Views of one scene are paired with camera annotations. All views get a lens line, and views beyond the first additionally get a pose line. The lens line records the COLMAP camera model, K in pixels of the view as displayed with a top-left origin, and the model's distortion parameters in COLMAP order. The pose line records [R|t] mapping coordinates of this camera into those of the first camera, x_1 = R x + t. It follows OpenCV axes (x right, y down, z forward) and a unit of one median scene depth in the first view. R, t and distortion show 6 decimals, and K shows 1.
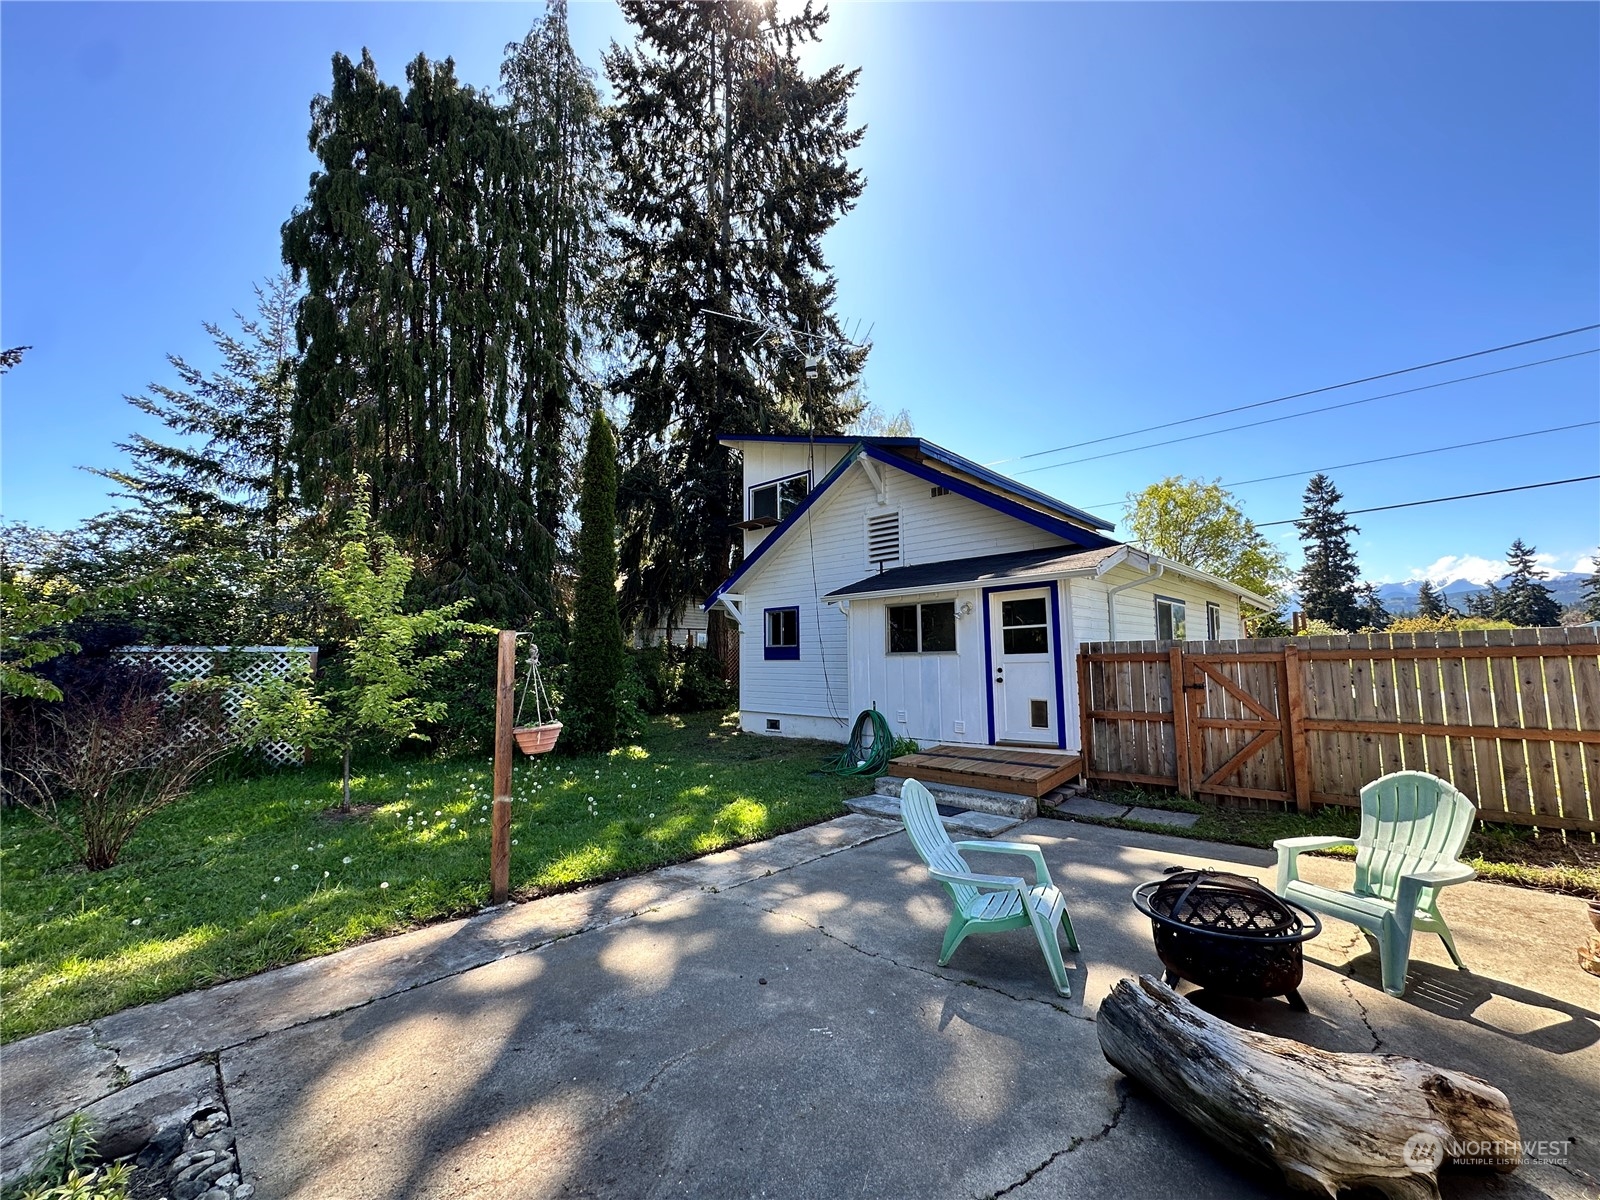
lens RADIAL K [[637.3, 0, 794.2], [0, 637.3, 599.8], [0, 0, 1]] dist [-0.005033, 0.001175]
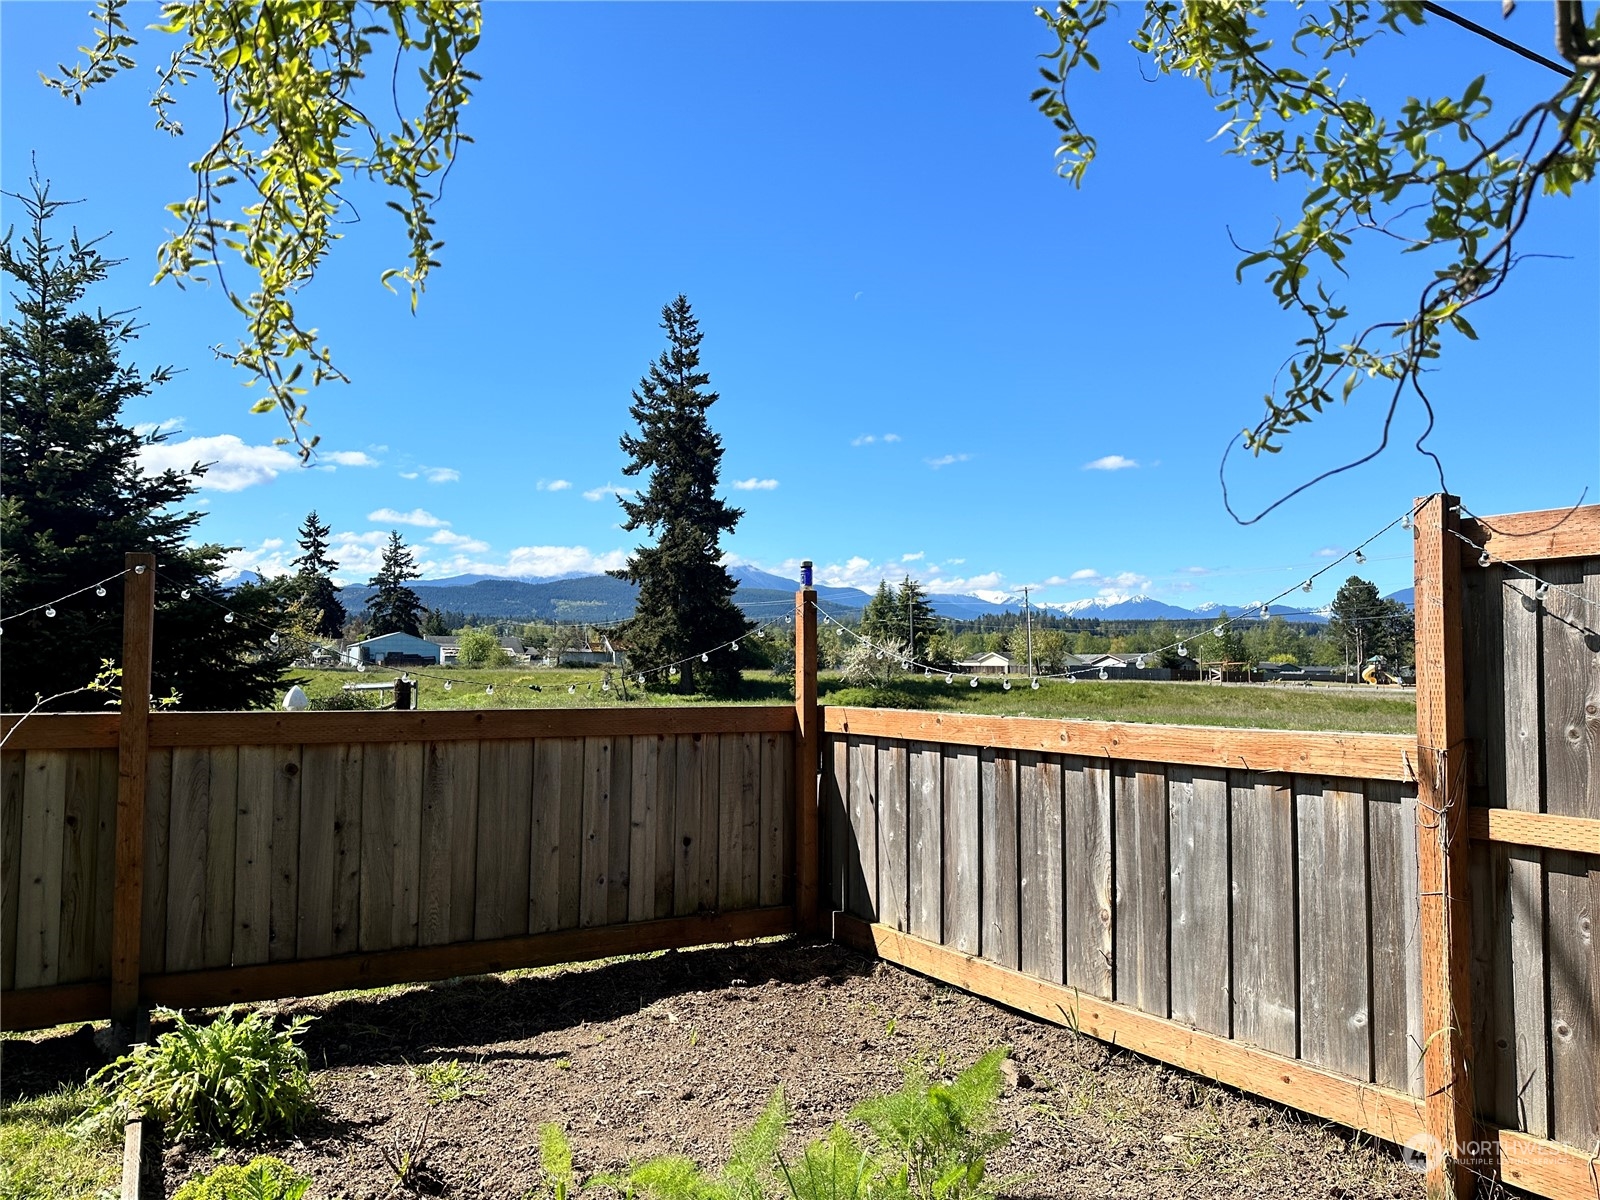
lens RADIAL K [[1115.5, 0, 795.9], [0, 1115.5, 601.3], [0, 0, 1]] dist [0.074398, -0.093794]
pose [[0.264299, 0.081265, 0.961011, 2.224634], [-0.106566, 0.992803, -0.054645, 0.334911], [-0.958535, -0.087969, 0.271057, 3.423204]]
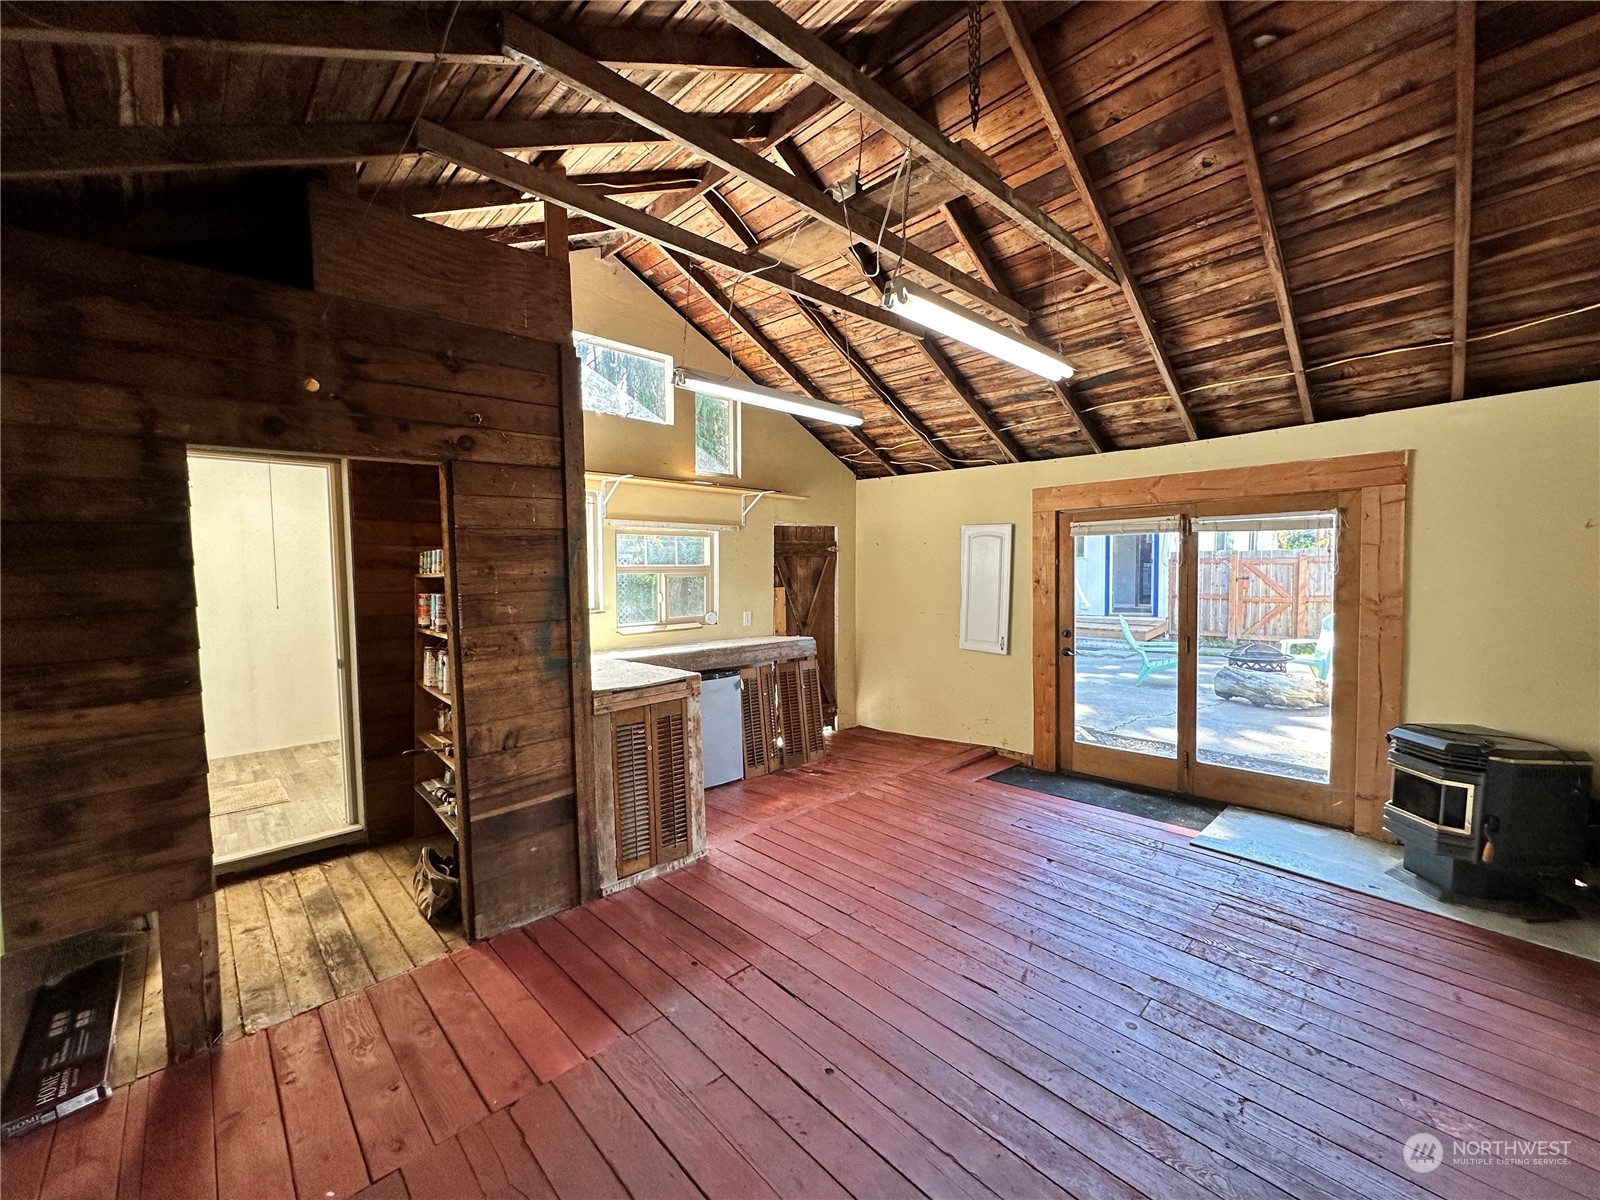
lens RADIAL K [[637.3, 0, 801.2], [0, 637.3, 599.9], [0, 0, 1]] dist [-0.005033, 0.001175]
pose [[0.999311, -0.000359, -0.037109, -0.425342], [0.006008, 0.988325, 0.152241, -0.061894], [0.036621, -0.152360, 0.987646, -0.635971]]
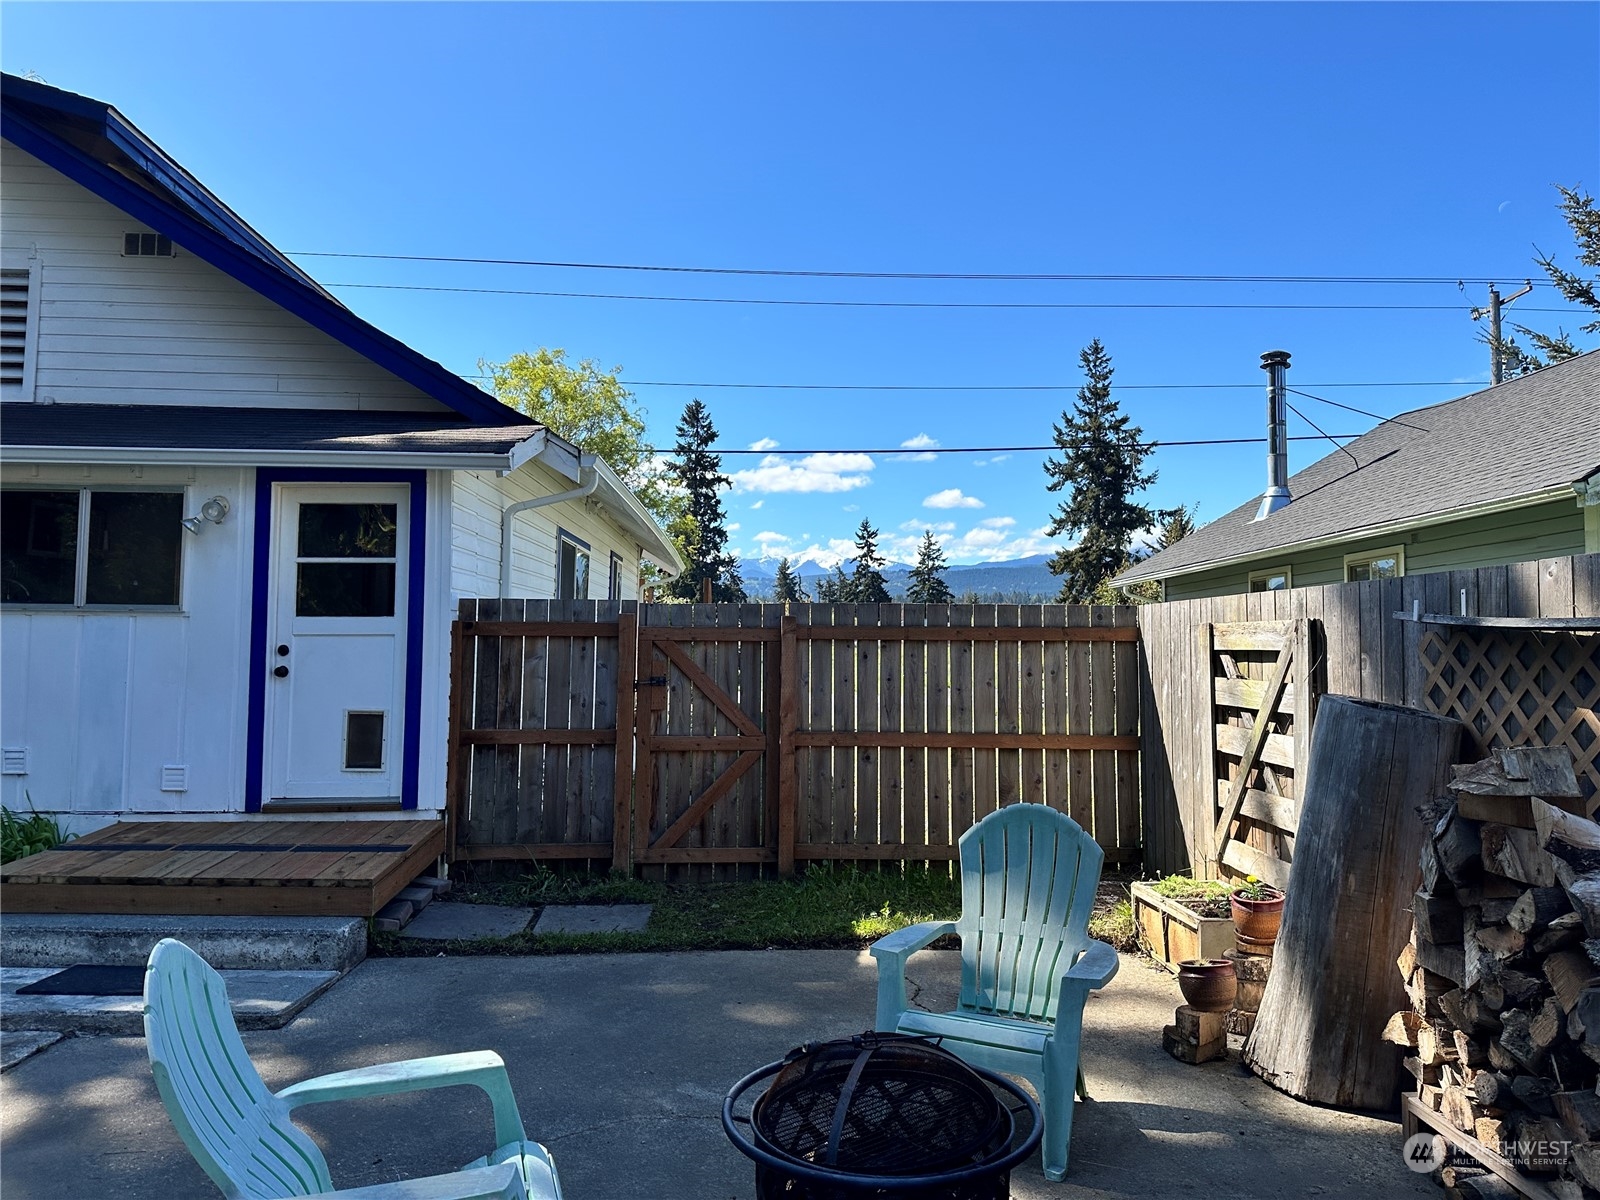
lens RADIAL K [[1115.5, 0, 803.6], [0, 1115.5, 593.9], [0, 0, 1]] dist [0.074398, -0.093794]
pose [[0.690492, 0.056367, 0.721140, -0.011239], [-0.090132, 0.995894, 0.008459, 0.031776], [-0.717702, -0.070838, 0.692738, 0.180372]]
